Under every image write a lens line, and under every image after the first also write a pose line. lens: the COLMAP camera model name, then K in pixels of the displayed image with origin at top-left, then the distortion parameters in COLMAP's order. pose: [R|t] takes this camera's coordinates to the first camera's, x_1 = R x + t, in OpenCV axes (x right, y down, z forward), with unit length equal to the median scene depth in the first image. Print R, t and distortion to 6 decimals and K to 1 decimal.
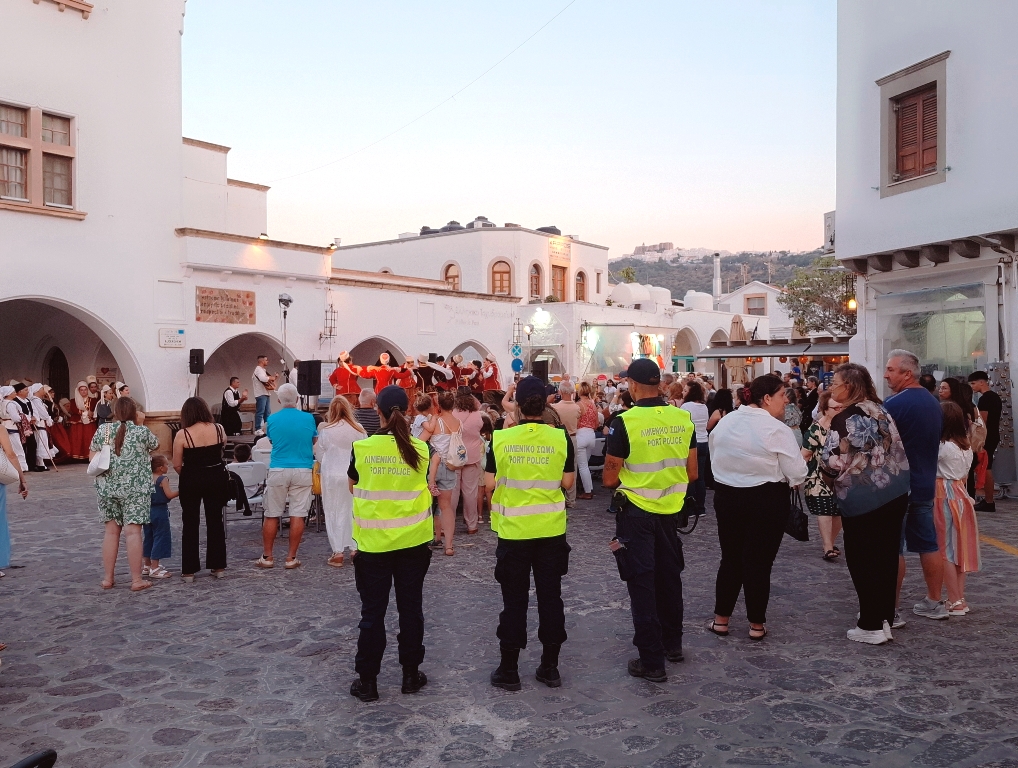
lens RADIAL K [[1051.9, 0, 509.0], [0, 1051.9, 384.0], [0, 0, 1]] dist [0.181941, -0.437922]
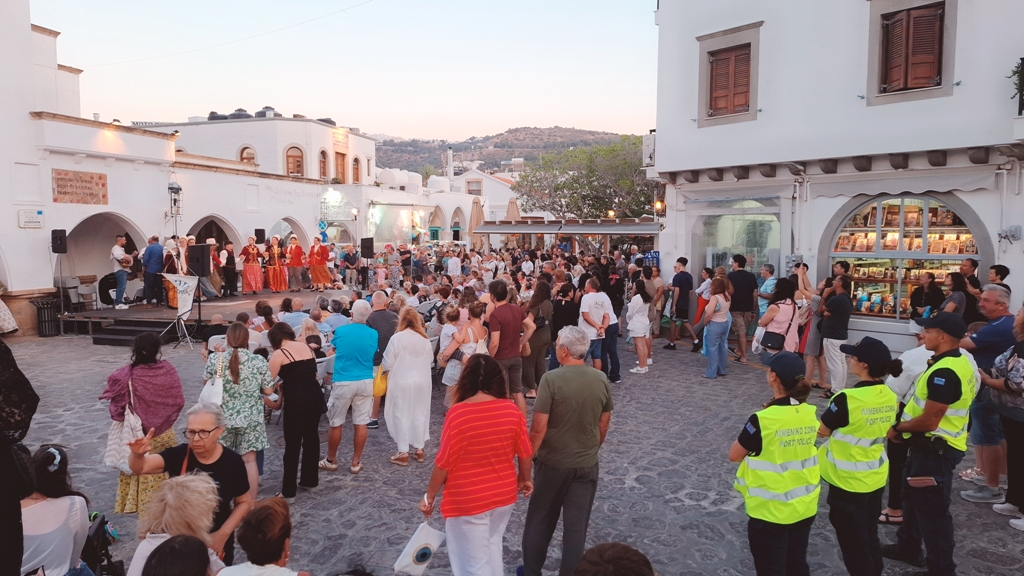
lens RADIAL K [[792.7, 0, 512.0], [0, 792.7, 288.0], [0, 0, 1]] dist [0.105760, -0.175901]
pose [[0.932481, -0.022858, 0.360495, -0.148700], [-0.001235, 0.997788, 0.066461, -0.025955], [-0.361217, -0.062419, 0.930391, 0.092061]]
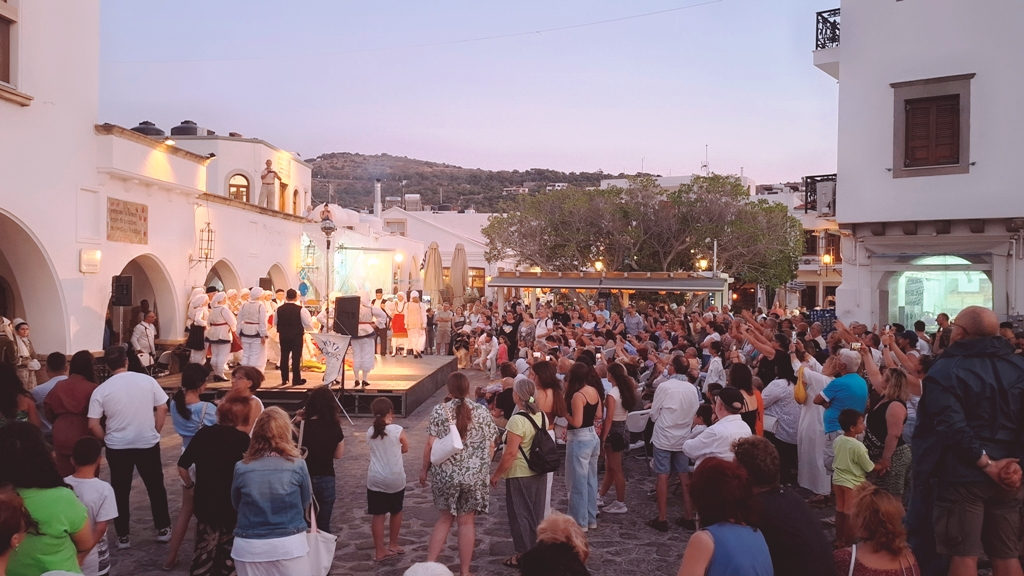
lens RADIAL K [[1022.3, 0, 512.0], [0, 1022.3, 288.0], [0, 0, 1]] dist [0.063402, -0.020484]
pose [[0.820917, 0.014665, 0.570859, -0.449618], [-0.014164, 0.999886, -0.005318, -0.021166], [-0.570872, -0.003720, 0.821031, 0.169516]]
